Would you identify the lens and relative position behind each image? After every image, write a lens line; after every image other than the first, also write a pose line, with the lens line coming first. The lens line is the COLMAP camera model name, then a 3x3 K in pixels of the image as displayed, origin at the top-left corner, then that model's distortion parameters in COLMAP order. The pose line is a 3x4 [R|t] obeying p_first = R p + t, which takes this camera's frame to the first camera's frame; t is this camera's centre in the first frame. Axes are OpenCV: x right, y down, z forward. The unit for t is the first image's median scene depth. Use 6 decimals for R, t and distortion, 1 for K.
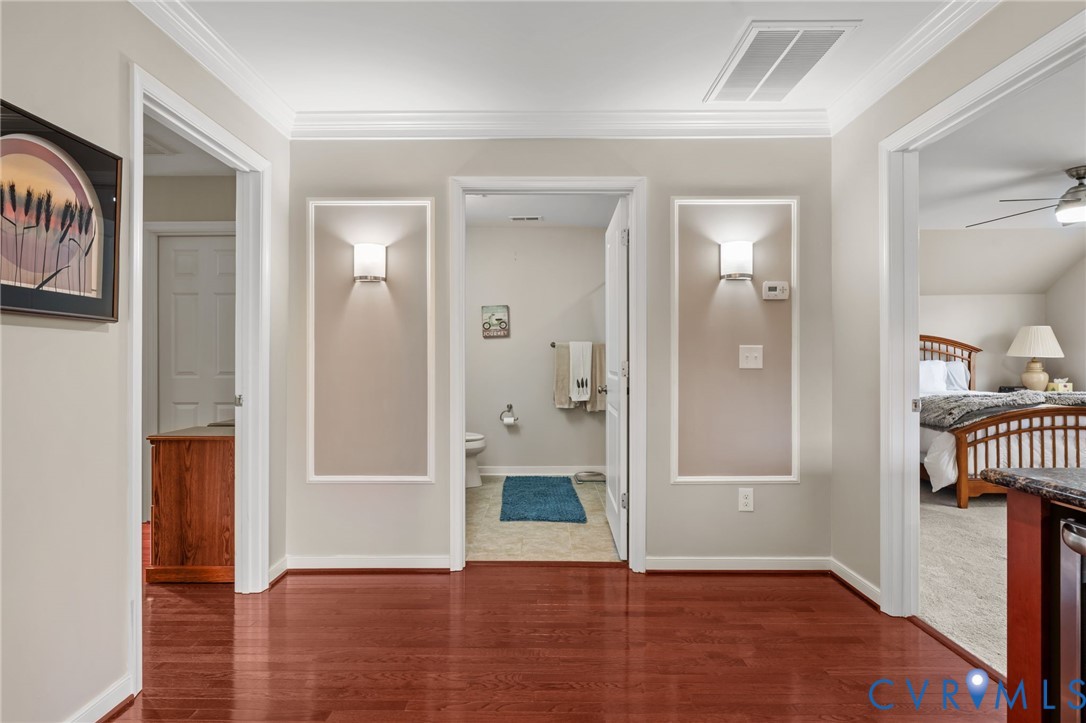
lens RADIAL K [[552.0, 0, 537.8], [0, 552.0, 361.0], [0, 0, 1]] dist [-0.016558, -0.000845]
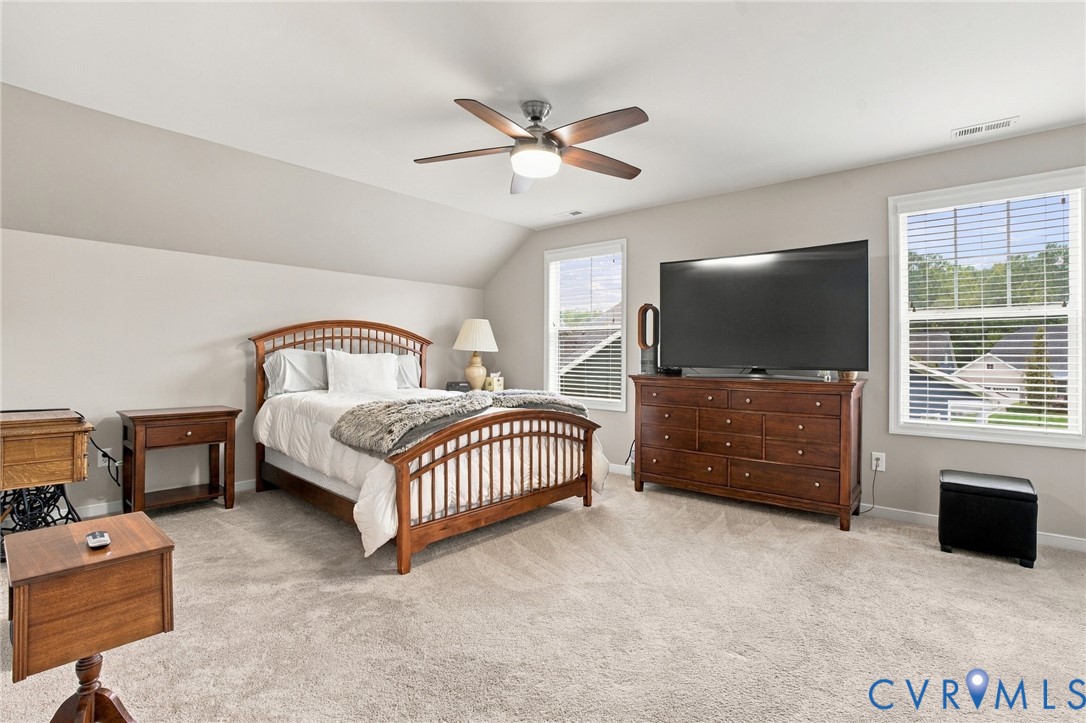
lens RADIAL K [[552.0, 0, 540.0], [0, 552.0, 359.1], [0, 0, 1]] dist [-0.016558, -0.000845]
pose [[0.644612, 0.002399, 0.764506, 0.358512], [-0.009330, 0.999945, 0.004729, 0.002114], [-0.764453, -0.010181, 0.644600, 0.426814]]
